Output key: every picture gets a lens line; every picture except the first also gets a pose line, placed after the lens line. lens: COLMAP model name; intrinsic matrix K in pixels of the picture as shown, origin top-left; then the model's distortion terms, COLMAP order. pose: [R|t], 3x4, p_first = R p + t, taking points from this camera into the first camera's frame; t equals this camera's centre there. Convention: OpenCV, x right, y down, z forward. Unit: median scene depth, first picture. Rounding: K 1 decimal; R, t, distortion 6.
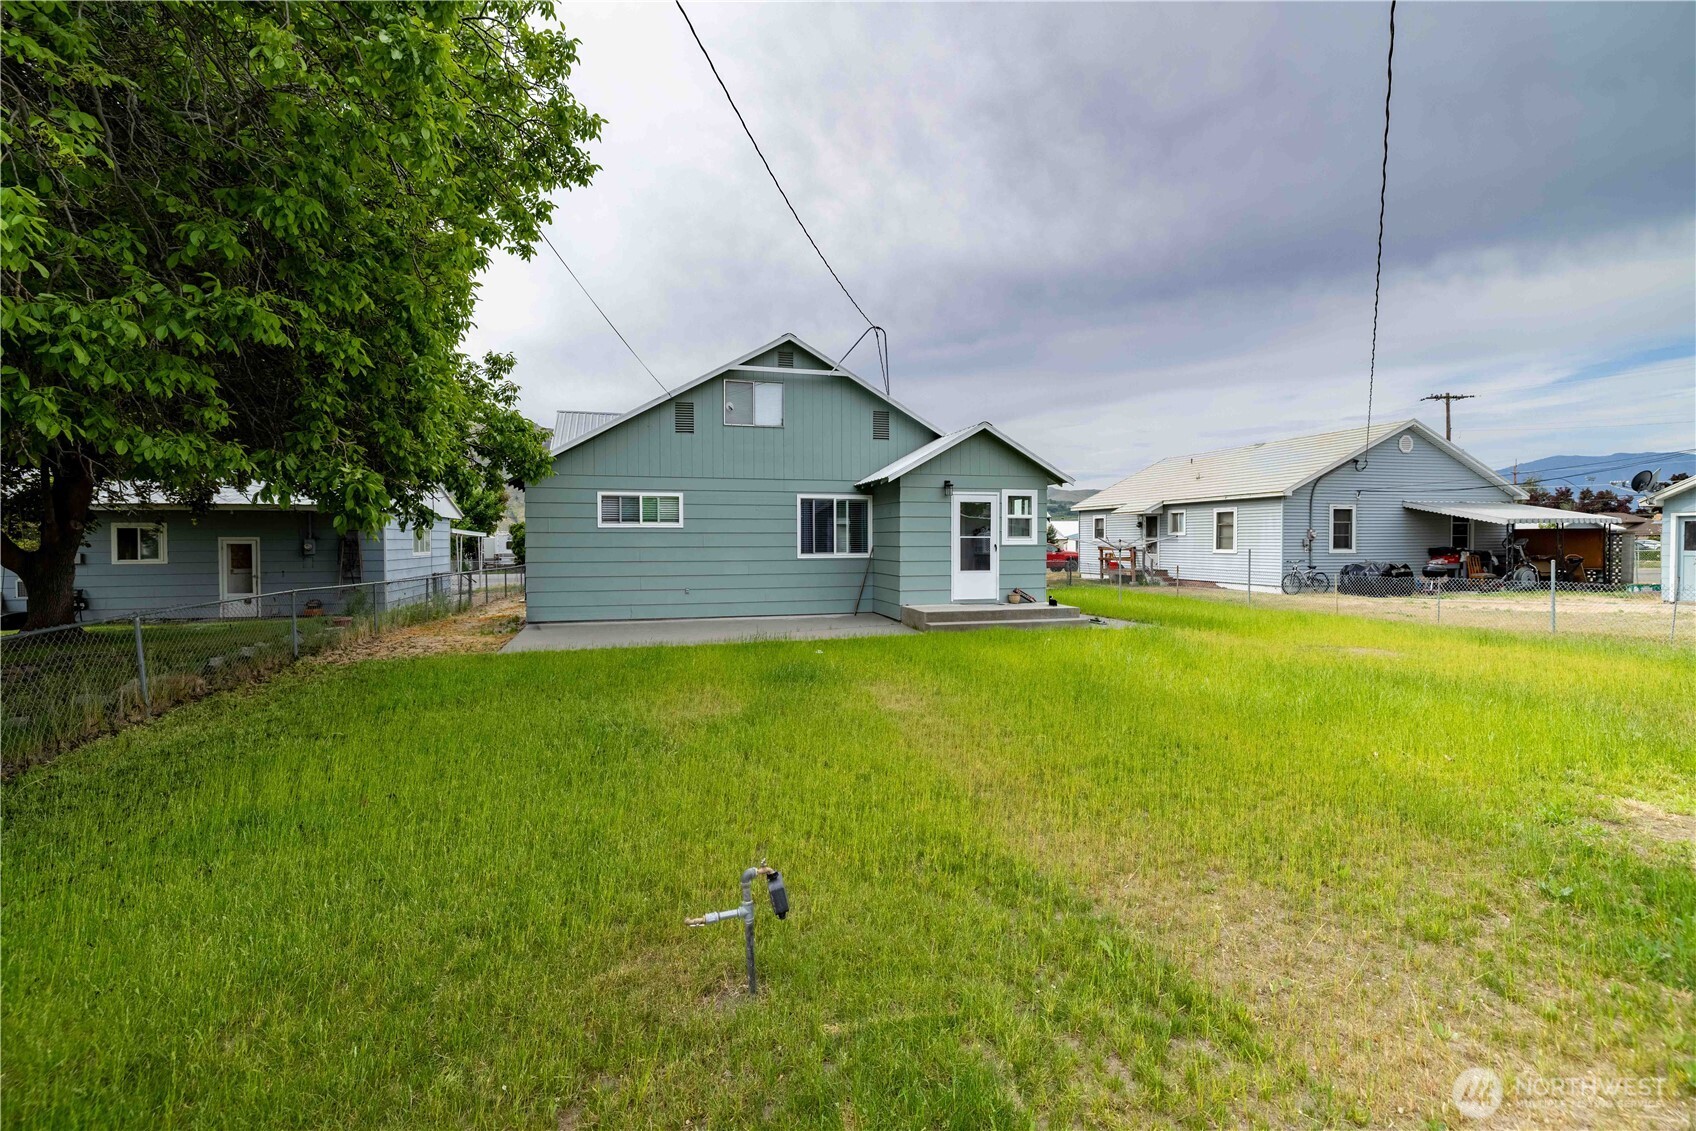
lens RADIAL K [[720.4, 0, 843.2], [0, 720.4, 558.9], [0, 0, 1]] dist [0.001996, 0.000058]
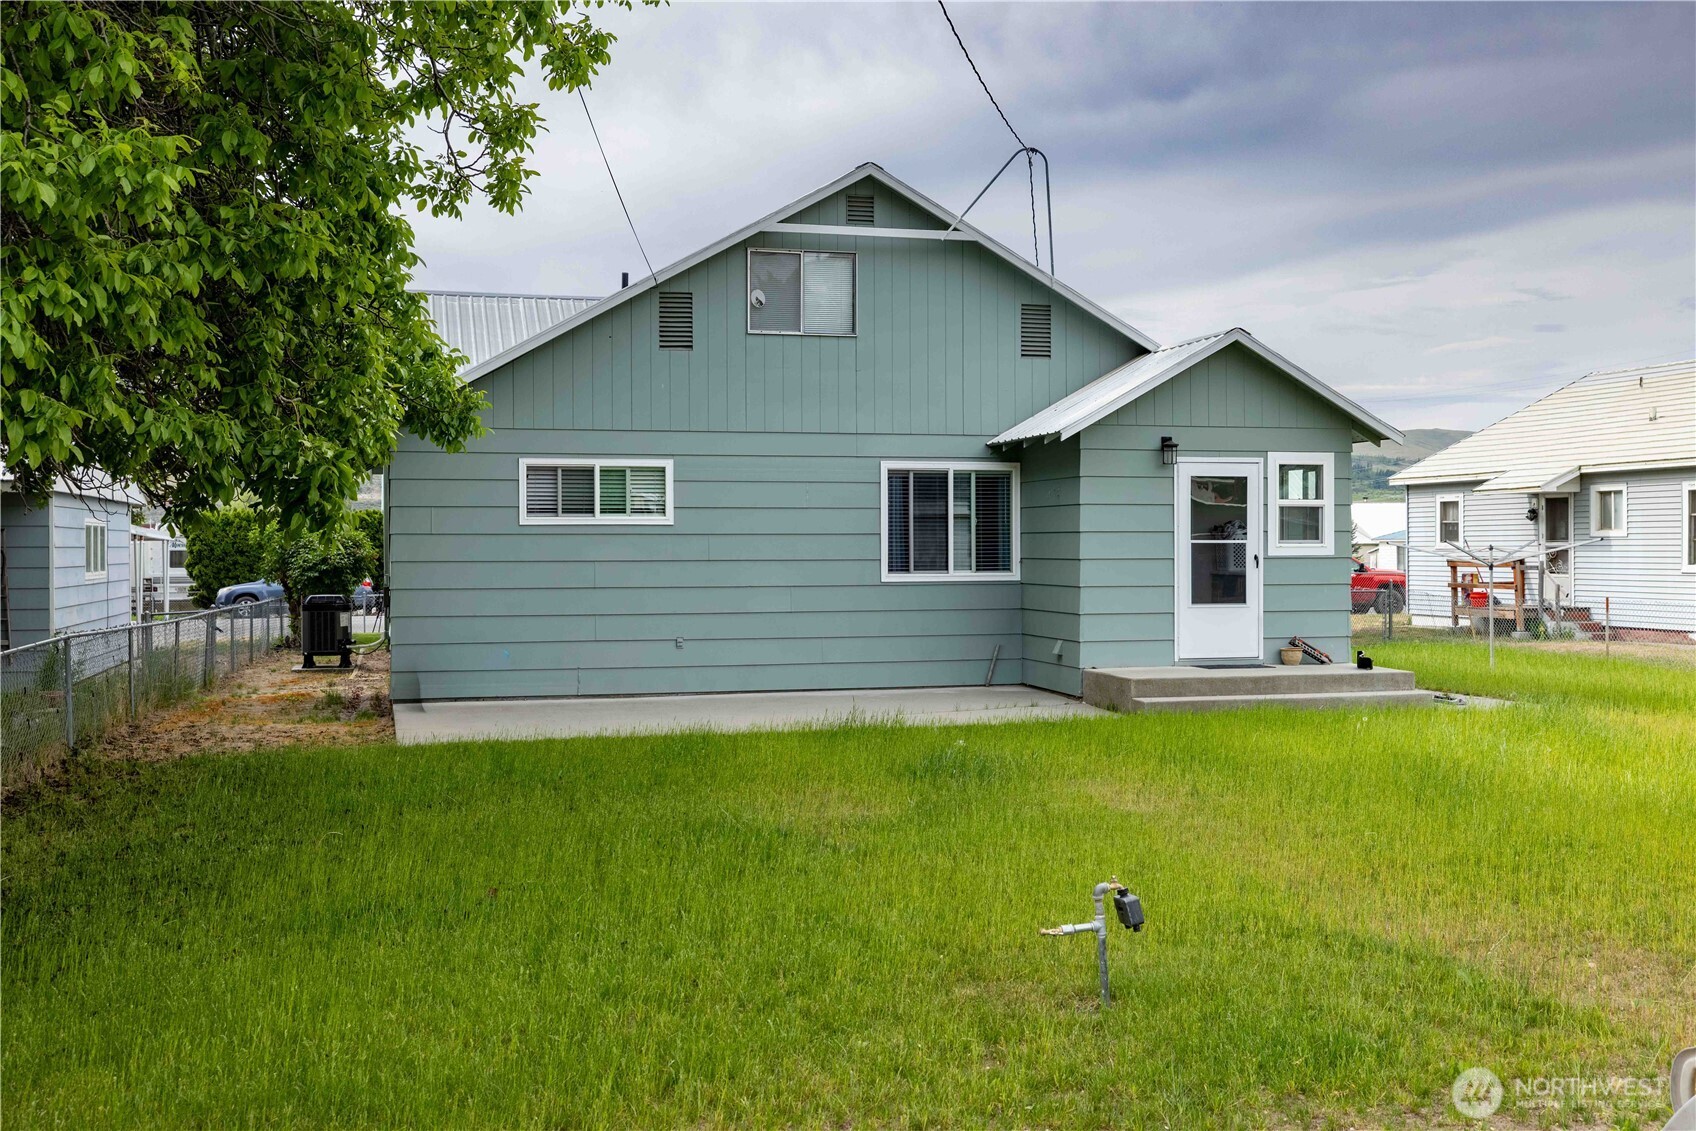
lens RADIAL K [[1666.2, 0, 848.0], [0, 1666.2, 565.5], [0, 0, 1]] dist [0.009773, -0.013615]
pose [[0.999991, -0.001071, -0.004123, -0.084329], [0.001011, 0.999893, -0.014587, 0.005182], [0.004138, 0.014583, 0.999885, -0.233139]]
